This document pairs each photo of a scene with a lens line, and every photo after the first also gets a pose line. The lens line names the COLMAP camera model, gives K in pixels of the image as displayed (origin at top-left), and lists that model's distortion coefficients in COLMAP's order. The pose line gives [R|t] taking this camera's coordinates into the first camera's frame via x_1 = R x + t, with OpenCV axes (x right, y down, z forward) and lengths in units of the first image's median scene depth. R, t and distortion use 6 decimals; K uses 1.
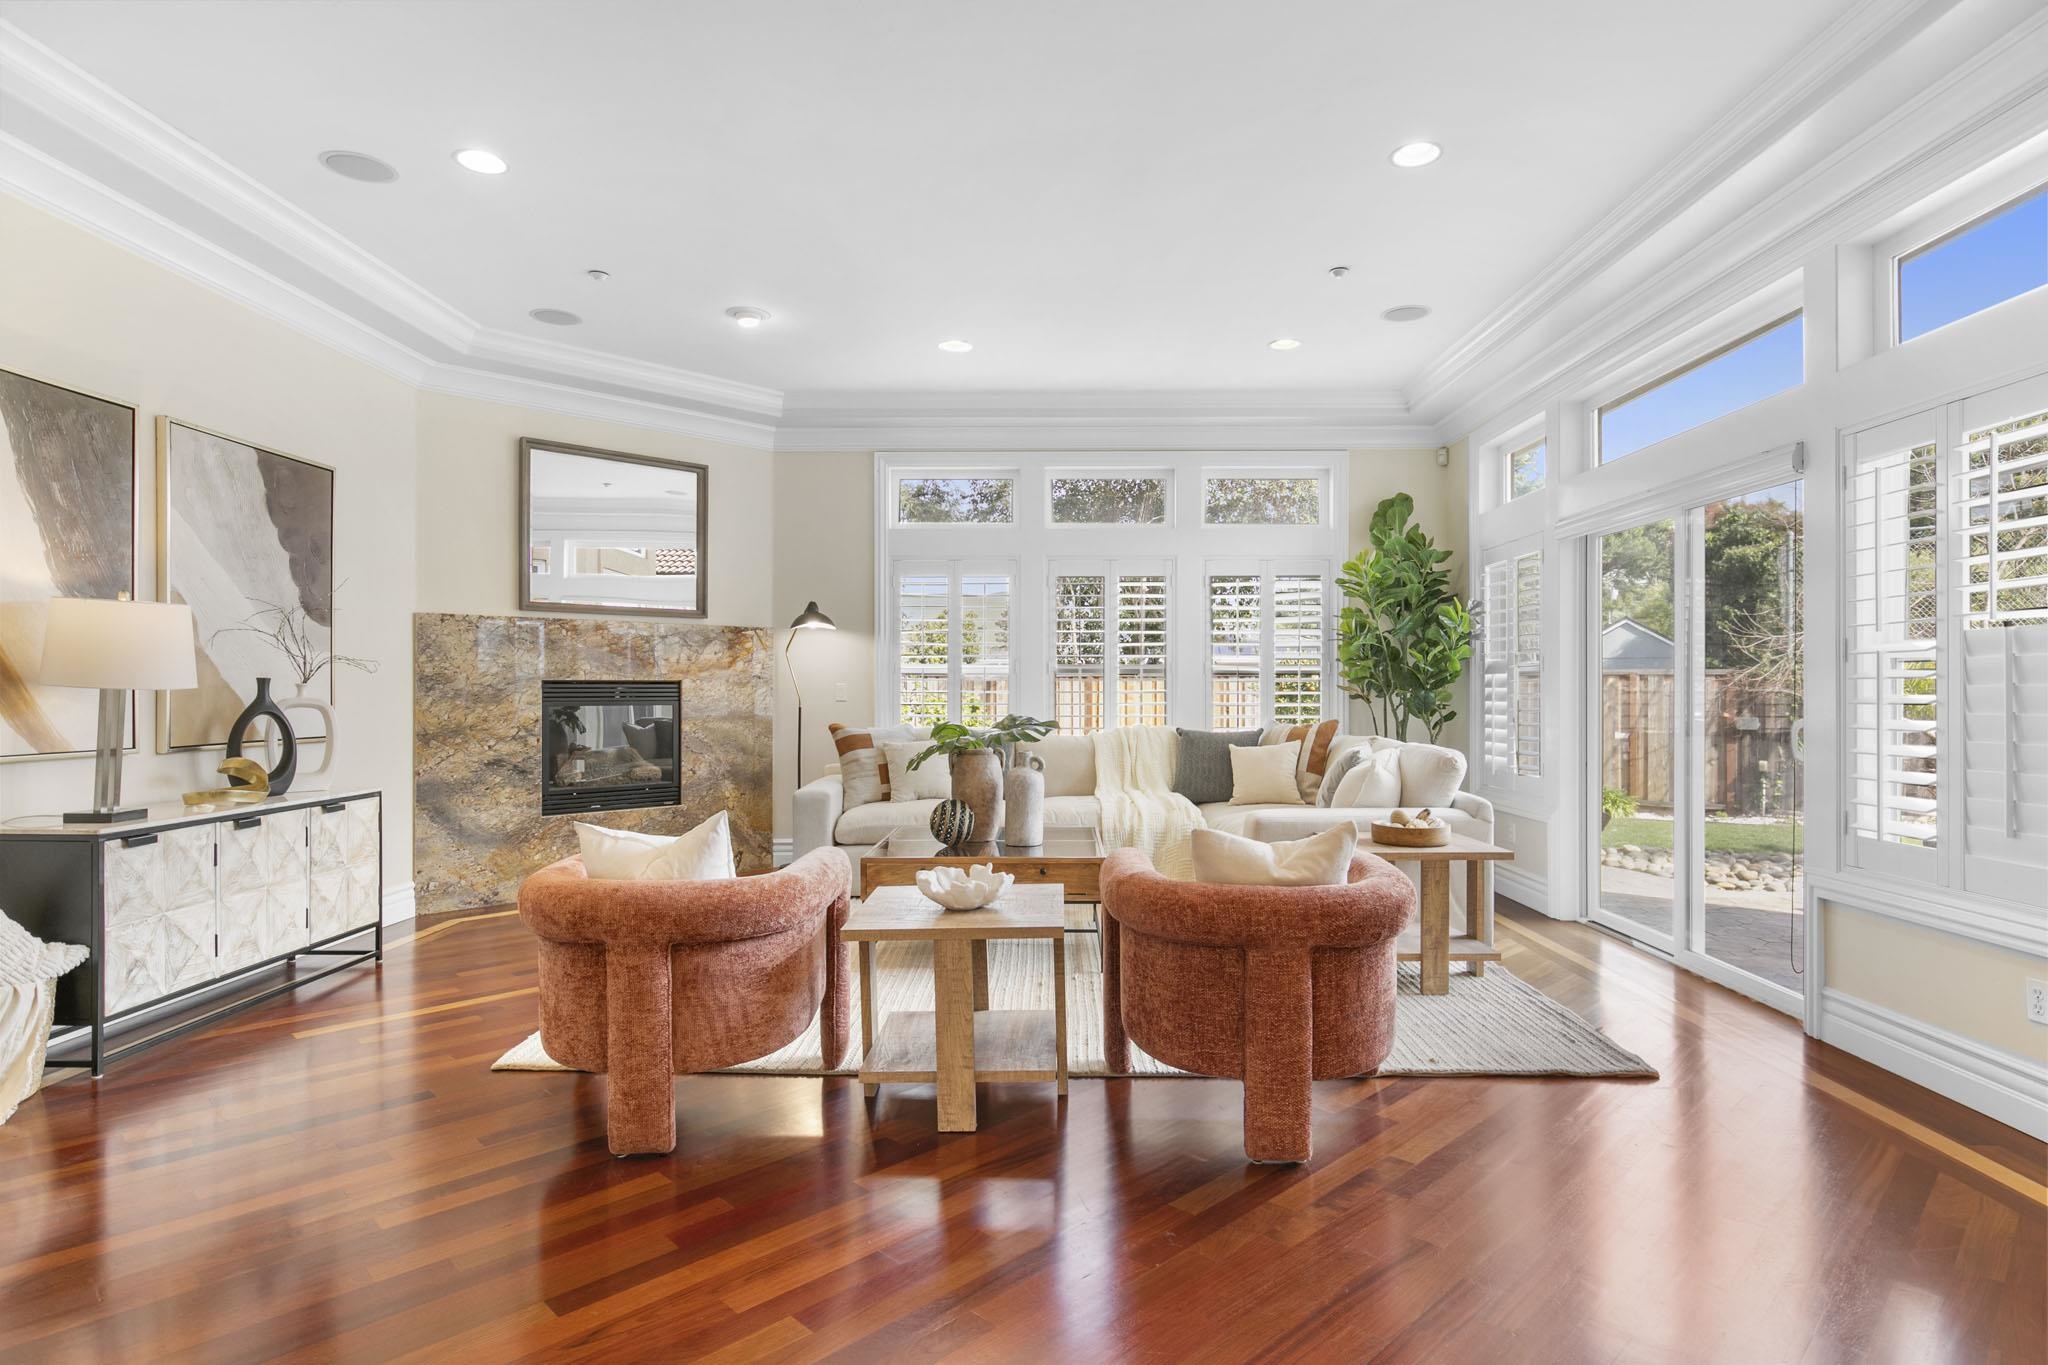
lens RADIAL K [[1074.2, 0, 1024.0], [0, 1074.2, 682.5], [0, 0, 1]] dist [-0.003346, -0.000723]
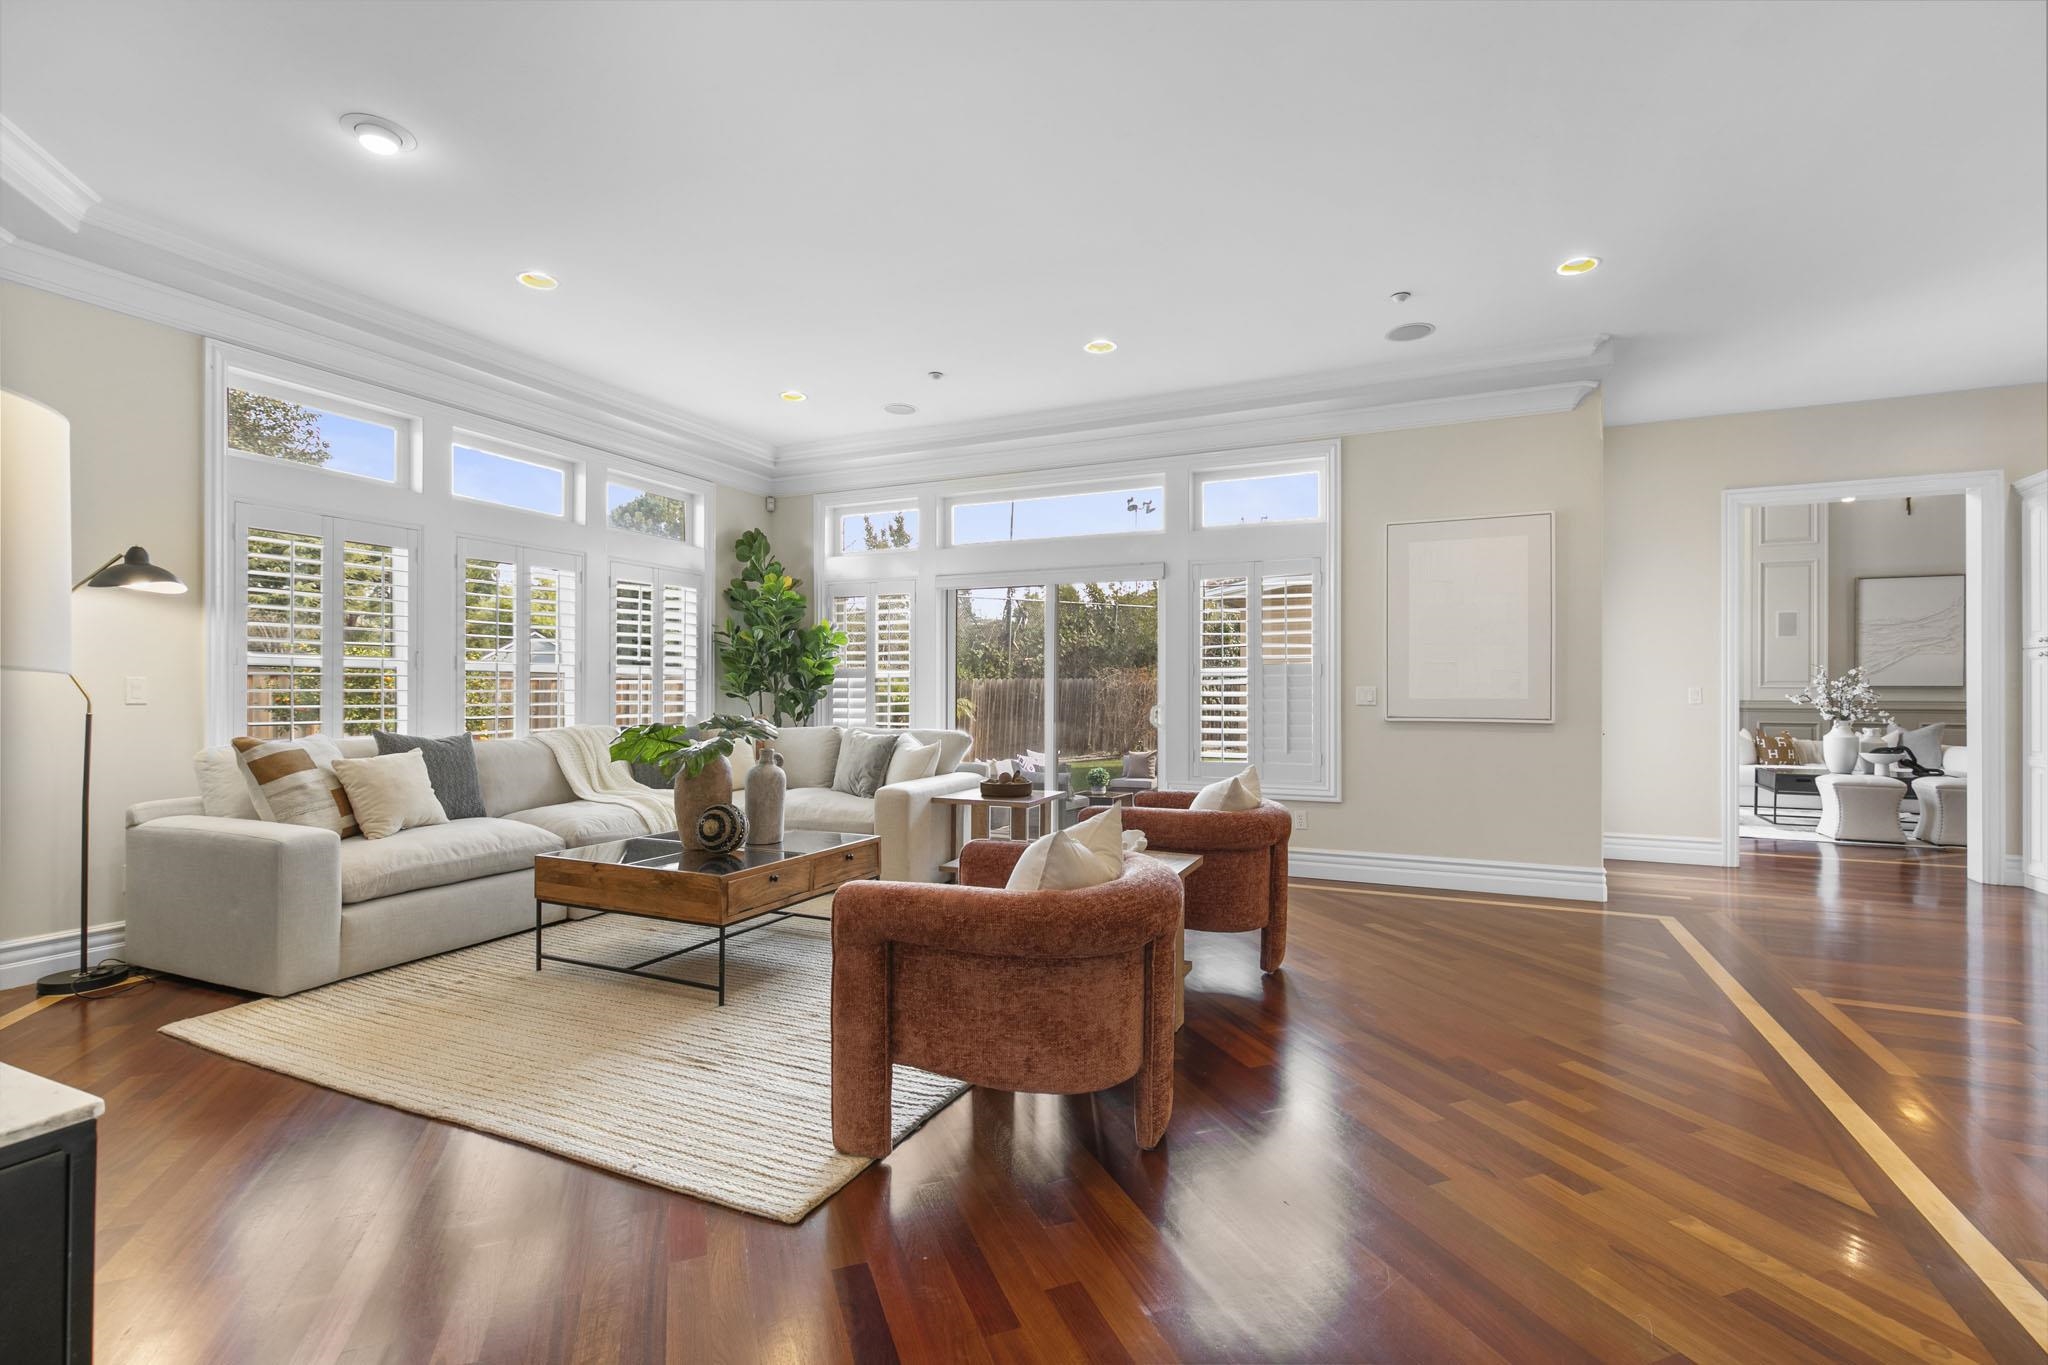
lens RADIAL K [[930.7, 0, 1035.7], [0, 930.7, 691.9], [0, 0, 1]] dist [0.012552, -0.000217]
pose [[0.400402, -0.000725, 0.916339, -0.614920], [-0.003375, 0.999992, 0.002266, 0.006966], [-0.916333, -0.004000, 0.400396, 0.365402]]
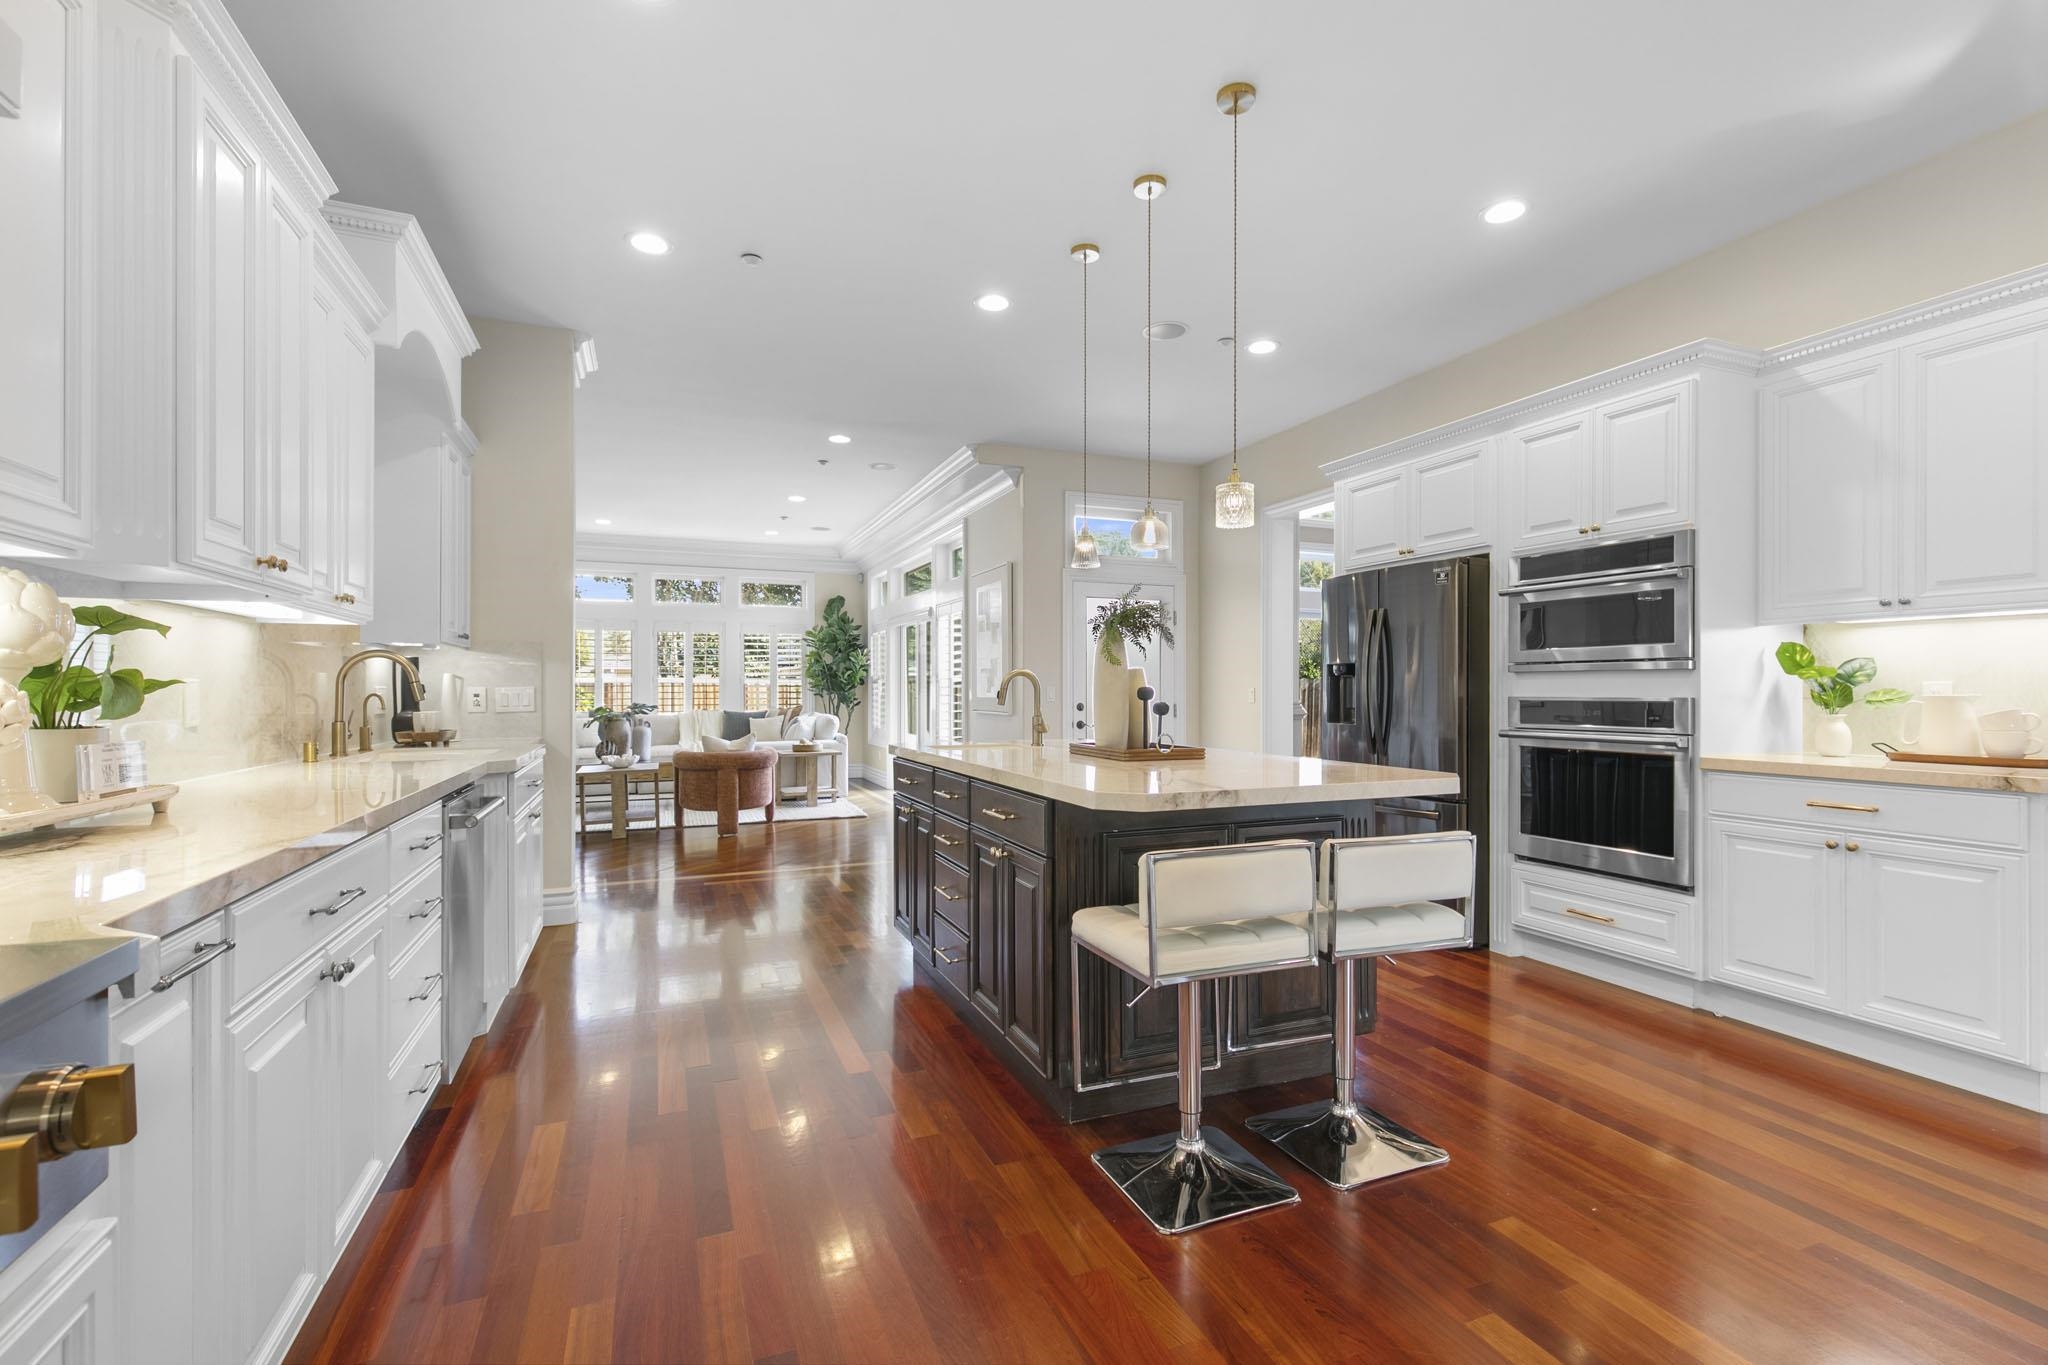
lens RADIAL K [[930.7, 0, 1035.7], [0, 930.7, 691.9], [0, 0, 1]] dist [0.012552, -0.000217]
pose [[0.917632, -0.001713, 0.397427, -0.016642], [-0.001997, 0.999958, 0.008919, -0.010592], [-0.397426, -0.008978, 0.917590, -0.993927]]
